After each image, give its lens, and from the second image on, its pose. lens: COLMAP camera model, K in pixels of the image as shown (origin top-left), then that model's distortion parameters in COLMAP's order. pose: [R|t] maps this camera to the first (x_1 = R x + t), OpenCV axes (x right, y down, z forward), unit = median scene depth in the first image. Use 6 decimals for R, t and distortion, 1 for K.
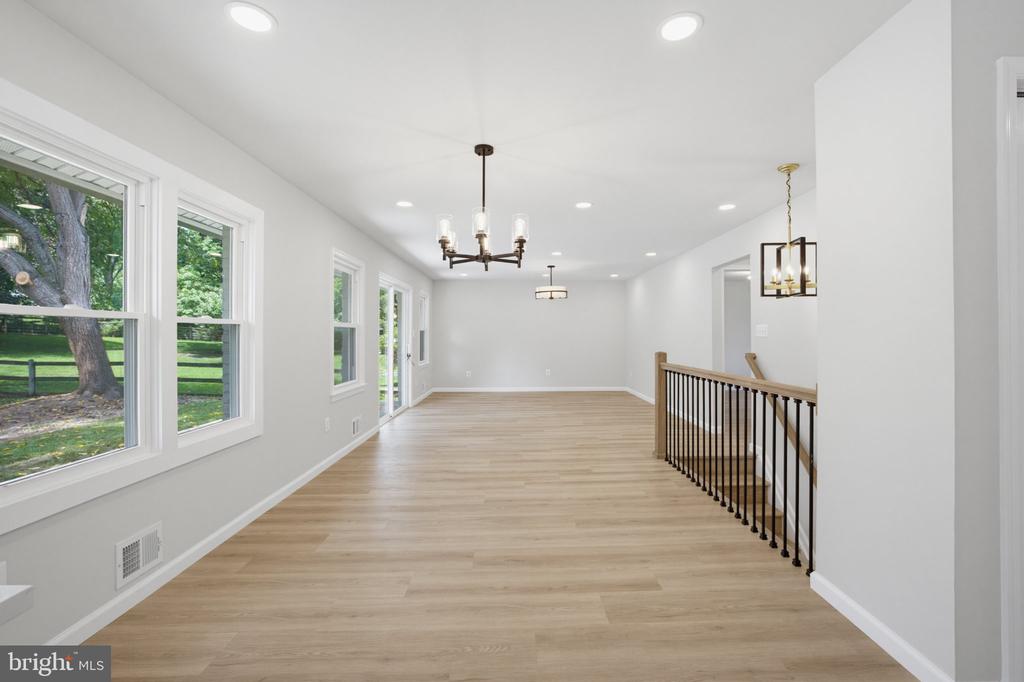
lens RADIAL K [[439.9, 0, 529.9], [0, 439.9, 337.4], [0, 0, 1]] dist [-0.020440, 0.000294]
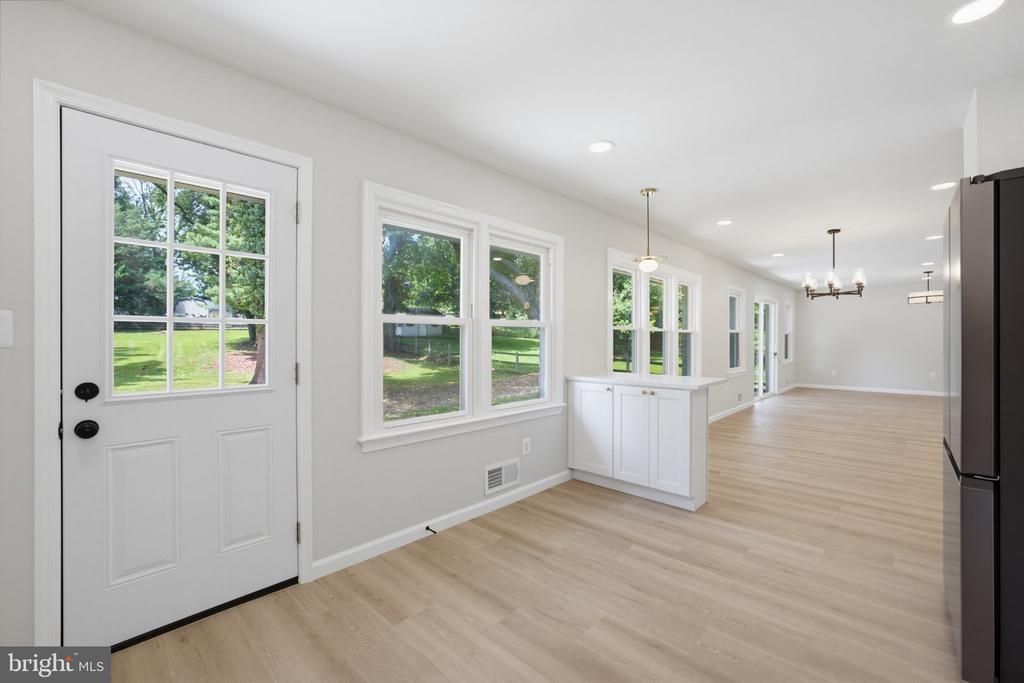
lens RADIAL K [[435.0, 0, 512.0], [0, 435.0, 341.5], [0, 0, 1]] dist [-0.020569, 0.000294]
pose [[0.699456, 0.006814, -0.714644, 0.183218], [-0.004313, 0.999977, 0.005314, 0.004272], [0.714663, -0.000635, 0.699469, -0.917692]]
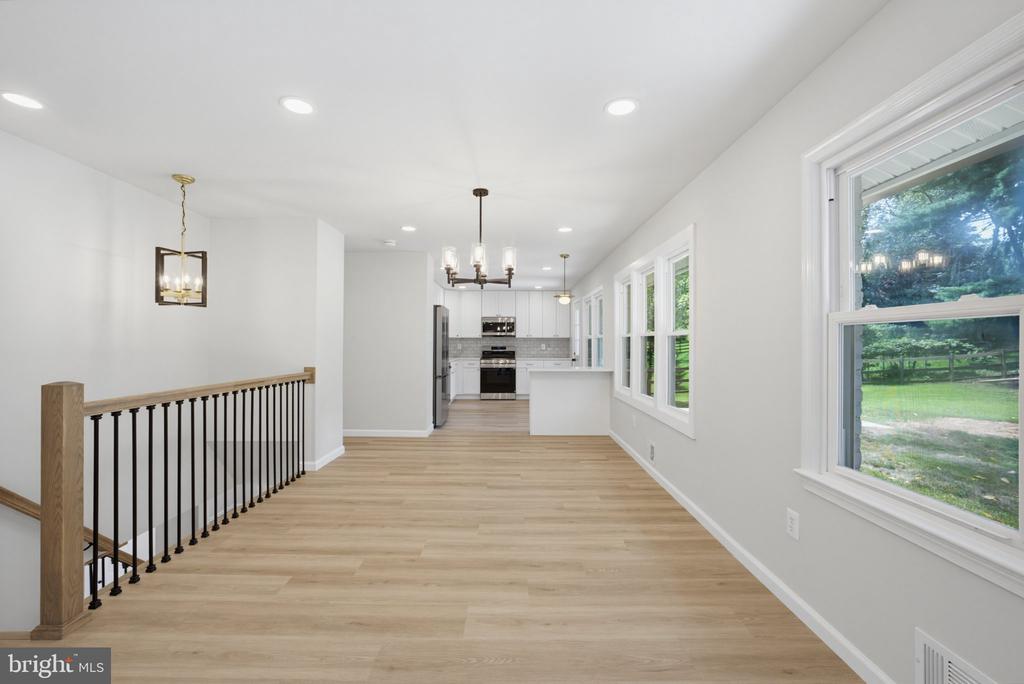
lens RADIAL K [[435.0, 0, 512.0], [0, 435.0, 342.0], [0, 0, 1]] dist [-0.020569, 0.000294]
pose [[-0.999267, -0.000821, 0.038276, -0.195479], [-0.000676, 0.999993, 0.003806, -0.009131], [-0.038278, 0.003777, -0.999260, 1.794460]]
